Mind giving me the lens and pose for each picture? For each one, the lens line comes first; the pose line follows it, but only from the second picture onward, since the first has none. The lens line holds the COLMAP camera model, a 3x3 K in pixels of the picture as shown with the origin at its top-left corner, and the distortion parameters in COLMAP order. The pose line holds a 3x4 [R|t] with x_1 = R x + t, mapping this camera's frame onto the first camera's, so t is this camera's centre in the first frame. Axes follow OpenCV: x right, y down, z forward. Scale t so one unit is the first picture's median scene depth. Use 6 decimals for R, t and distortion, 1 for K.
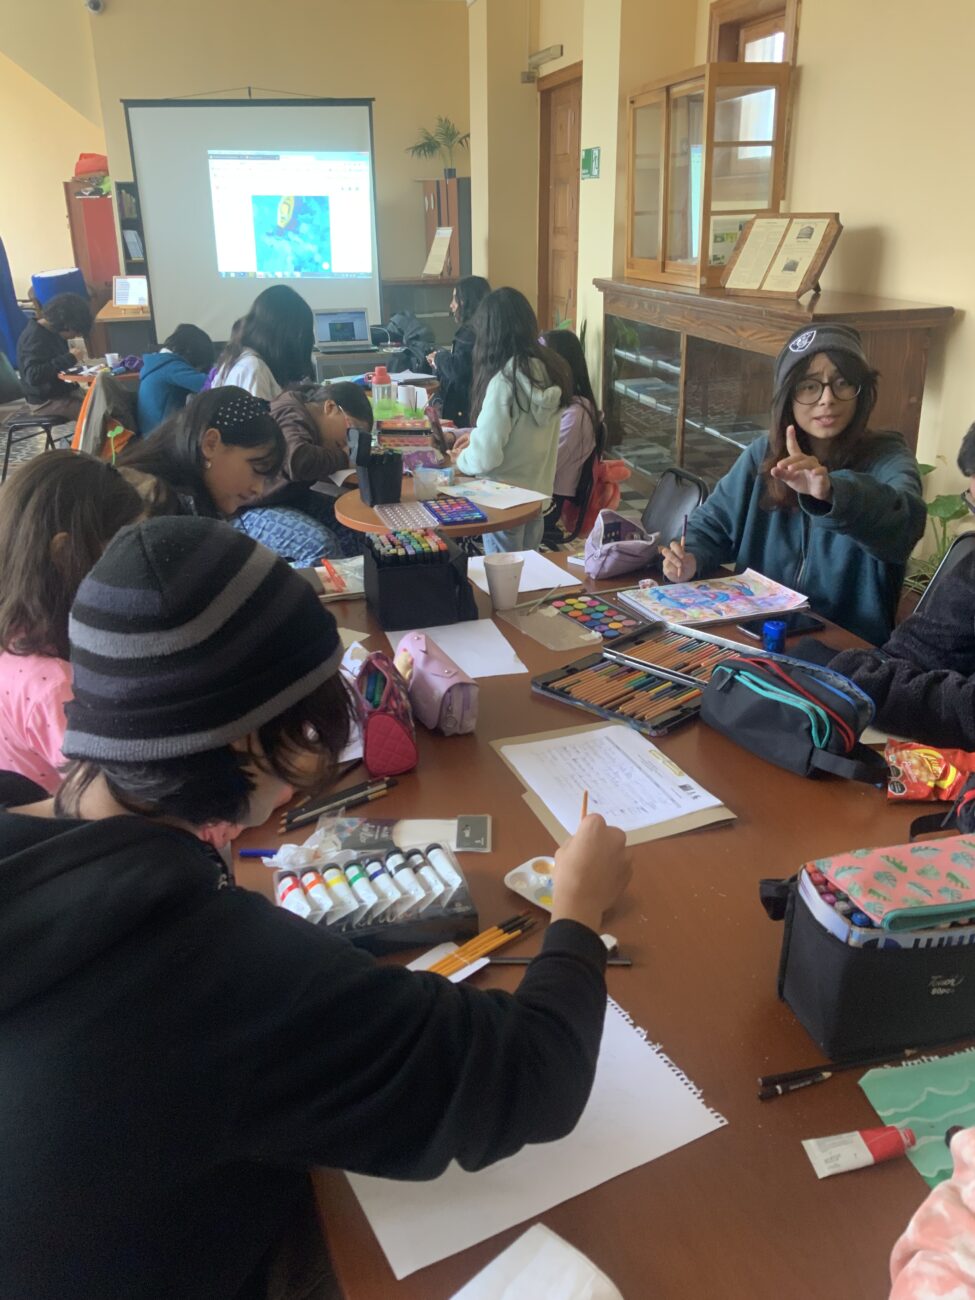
lens RADIAL K [[1144.2, 0, 491.8], [0, 1144.2, 649.8], [0, 0, 1]] dist [0.059370, -0.068843]
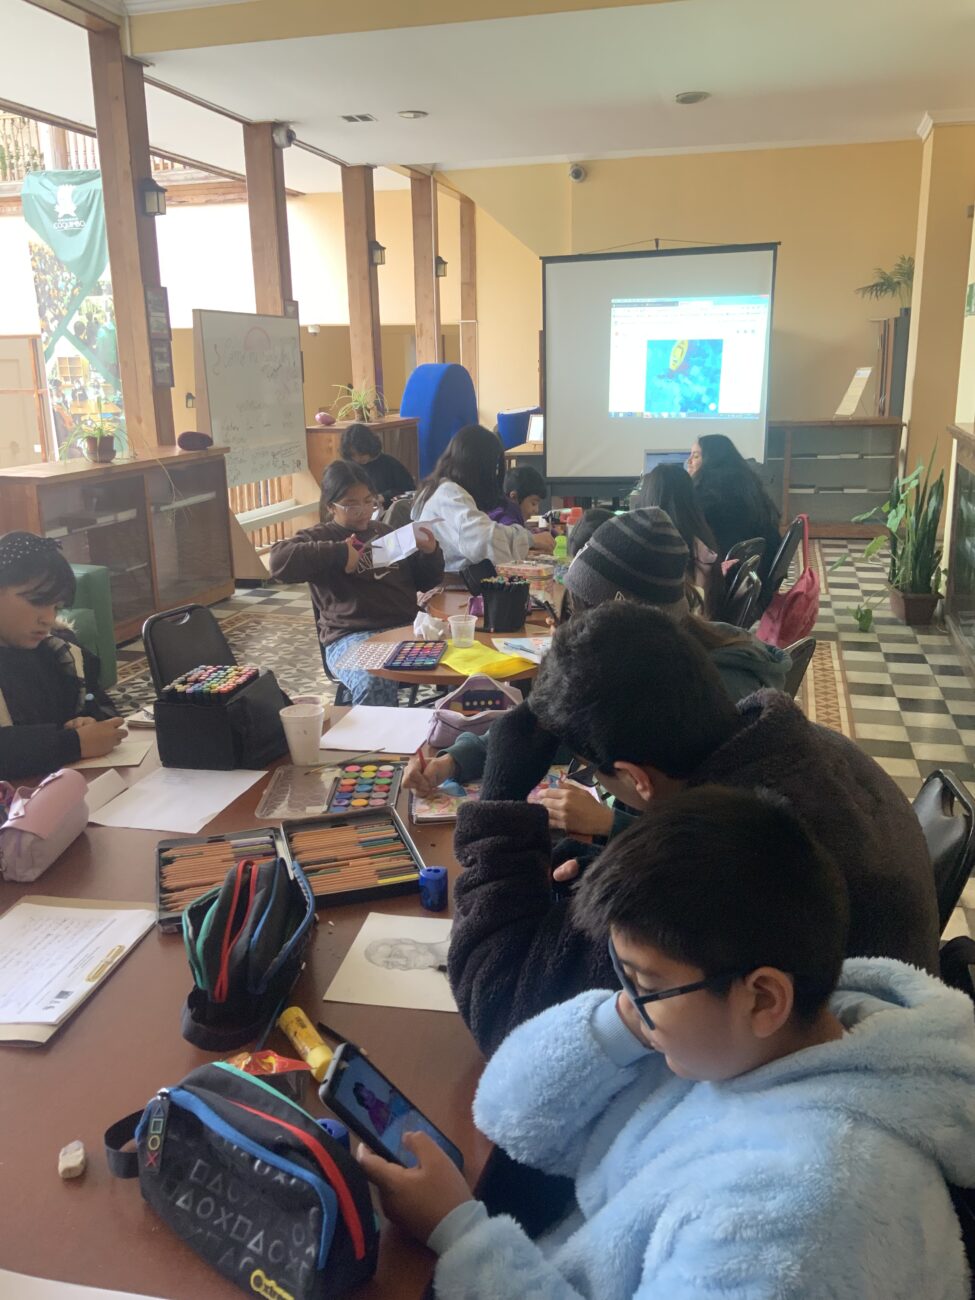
lens RADIAL K [[1144.2, 0, 486.7], [0, 1144.2, 655.0], [0, 0, 1]] dist [0.059370, -0.068843]
pose [[0.877132, 0.116183, -0.465983, 0.174116], [-0.165357, 0.984029, -0.065910, -0.026629], [0.450884, 0.134865, 0.882335, 0.070203]]
